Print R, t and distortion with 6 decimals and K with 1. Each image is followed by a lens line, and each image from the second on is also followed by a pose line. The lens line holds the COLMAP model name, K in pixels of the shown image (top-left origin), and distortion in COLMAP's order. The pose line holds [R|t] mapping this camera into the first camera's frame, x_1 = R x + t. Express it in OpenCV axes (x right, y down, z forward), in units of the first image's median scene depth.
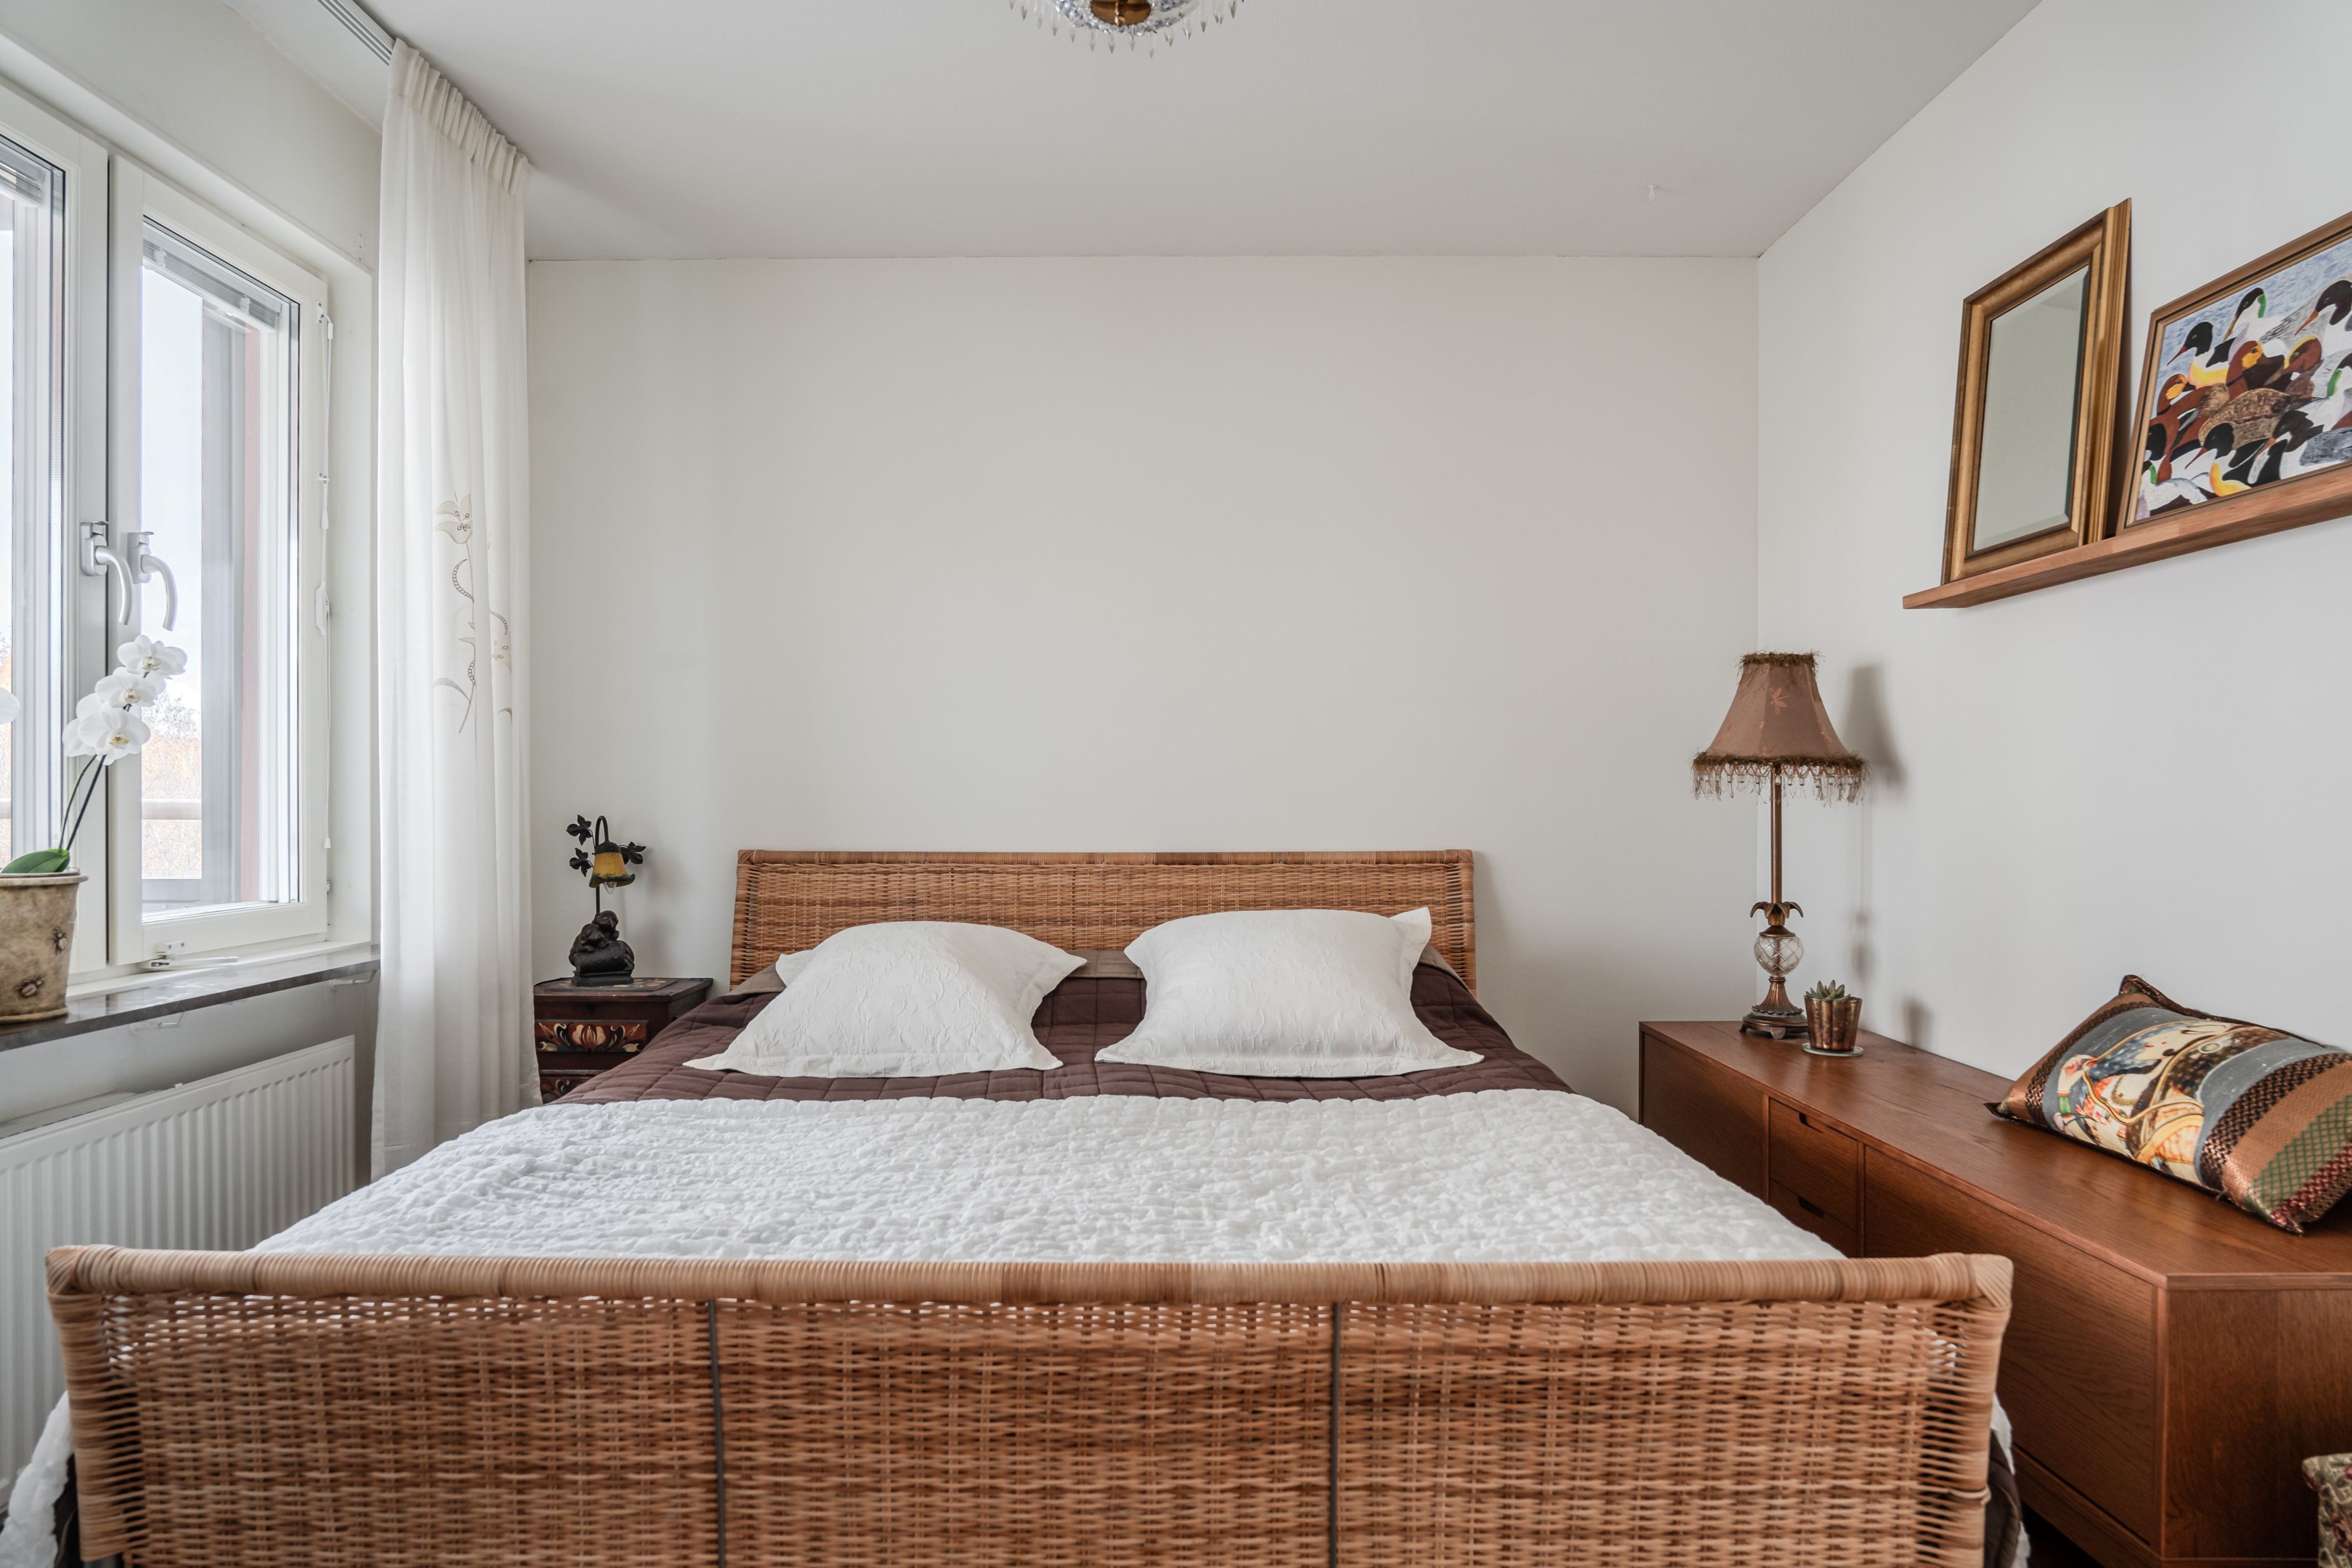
lens RADIAL K [[1328.4, 0, 1175.1], [0, 1328.4, 798.3], [0, 0, 1]] dist [-0.011466, -0.000270]
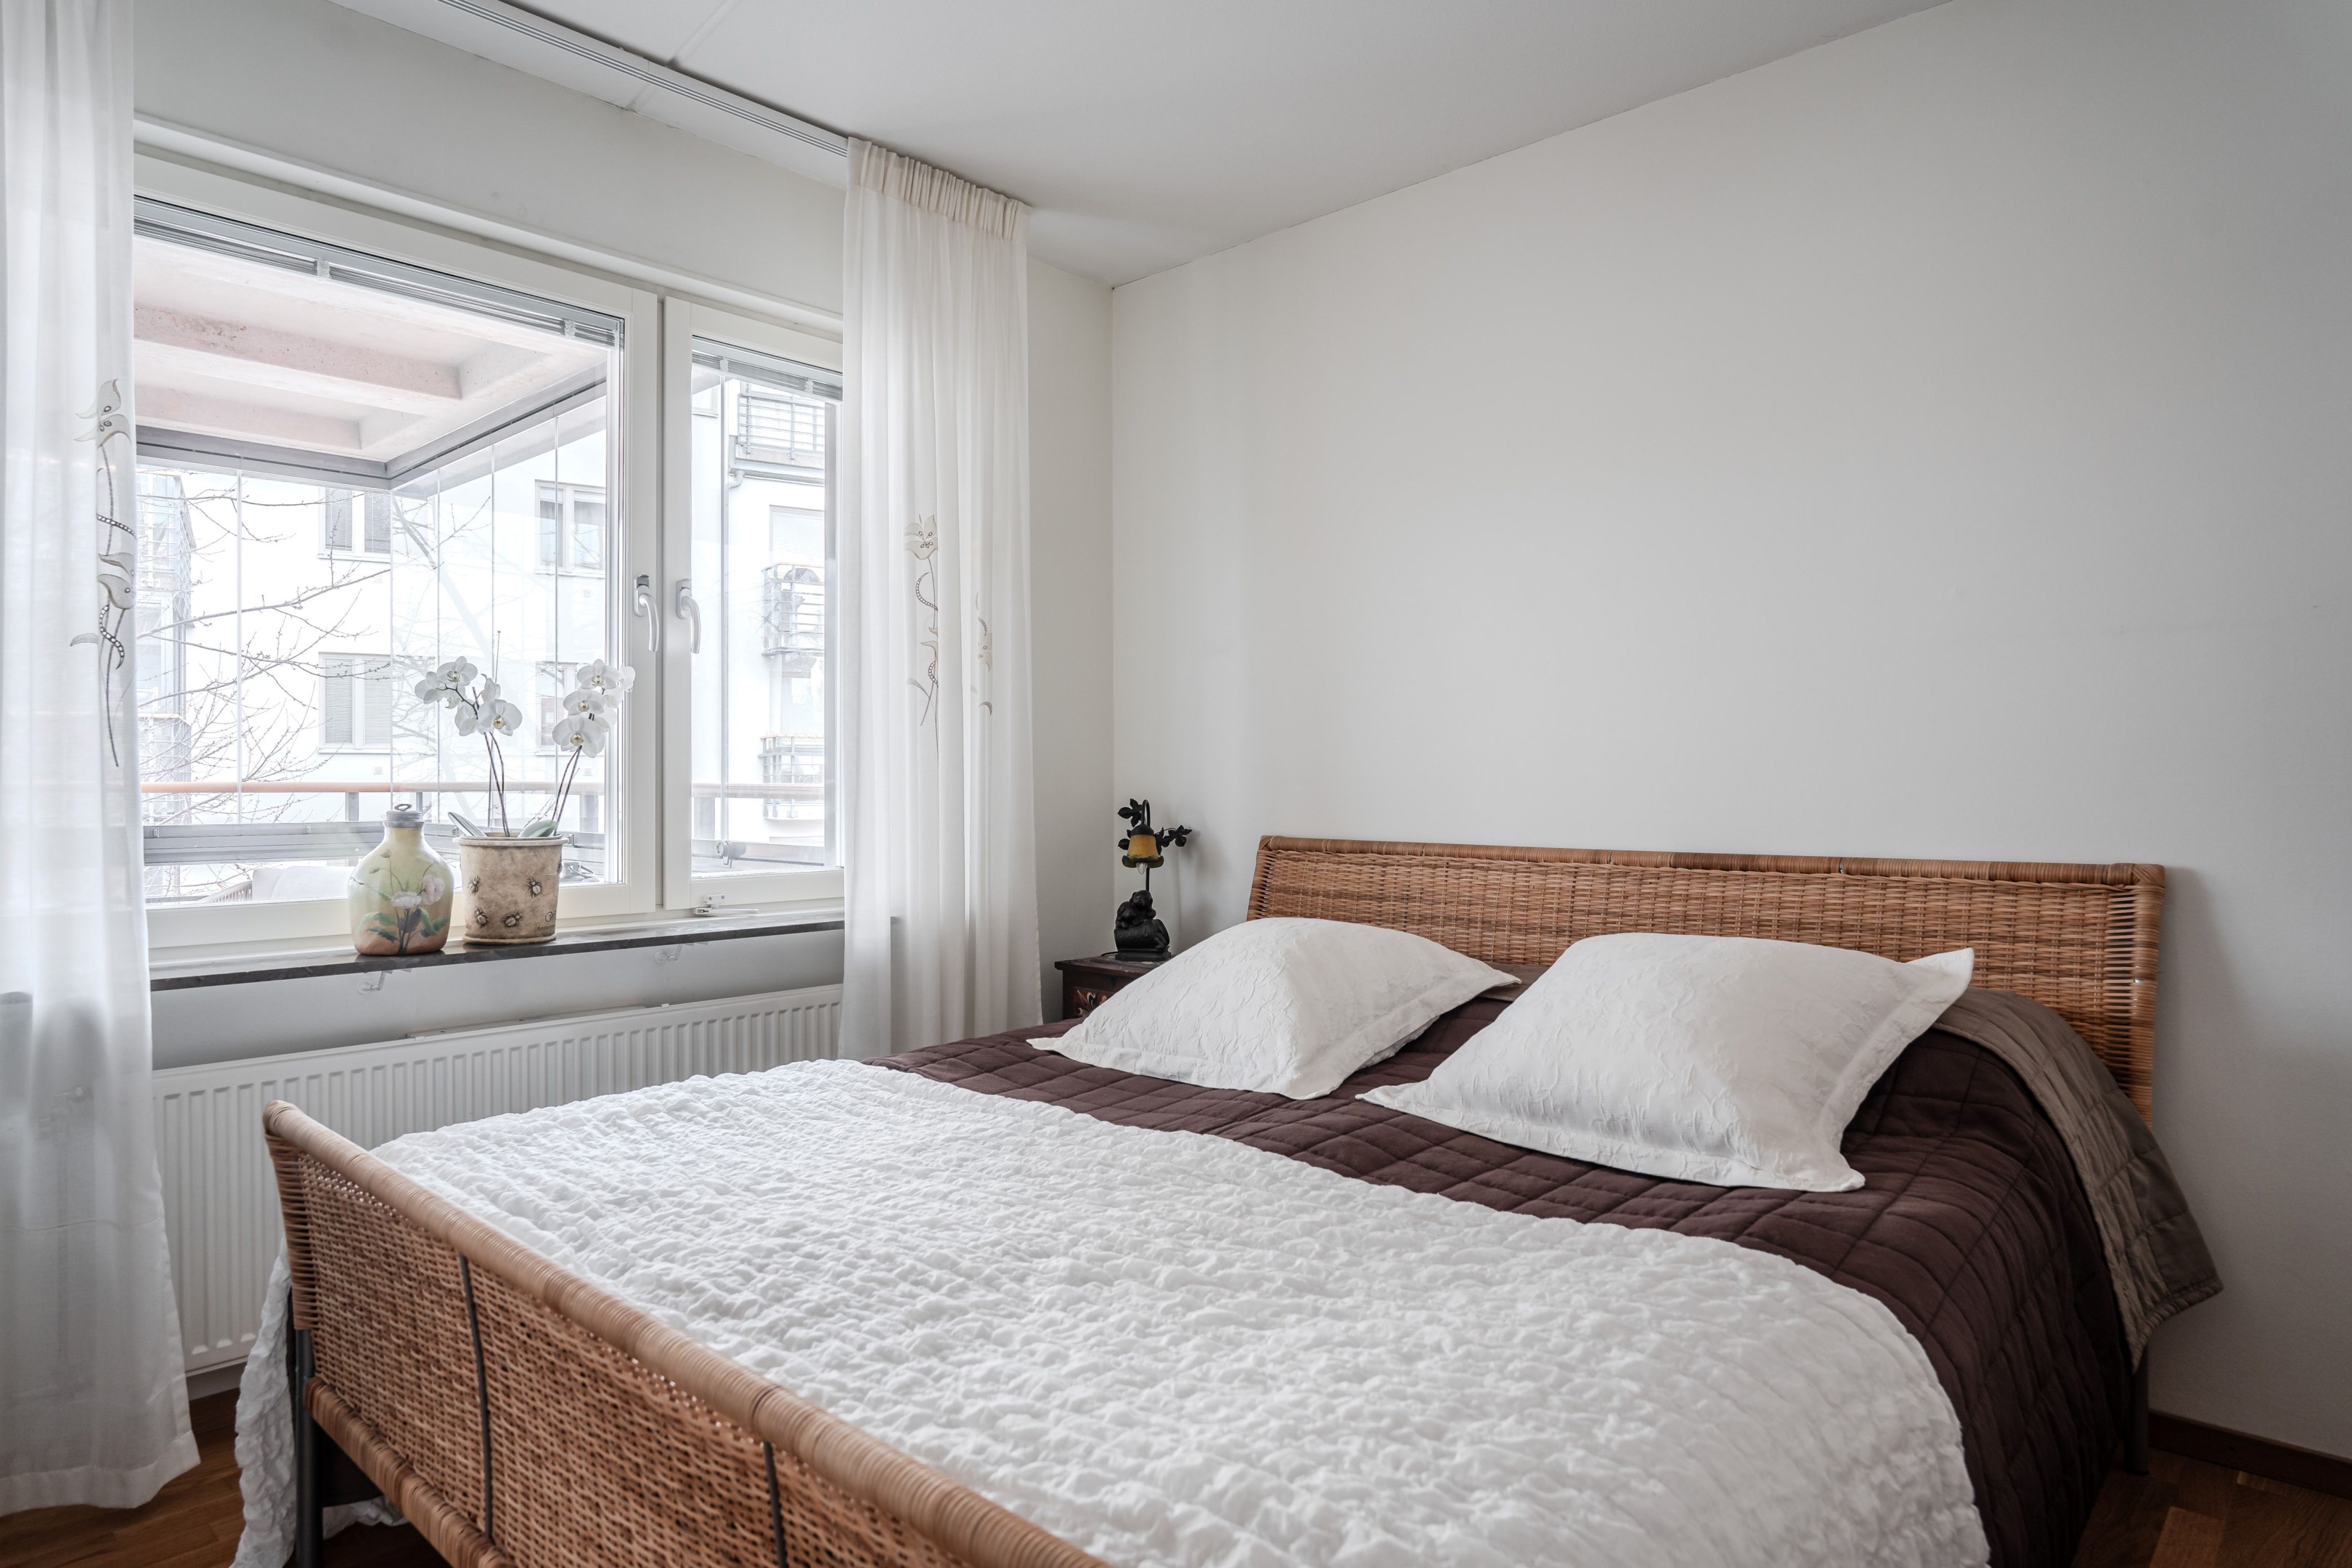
lens RADIAL K [[1370.8, 0, 1178.7], [0, 1370.8, 778.6], [0, 0, 1]] dist [-0.006290, -0.000077]
pose [[0.739215, -0.002946, -0.673463, 0.371687], [0.000335, 0.999992, -0.004006, 0.000883], [0.673470, 0.002736, 0.739210, 0.247227]]
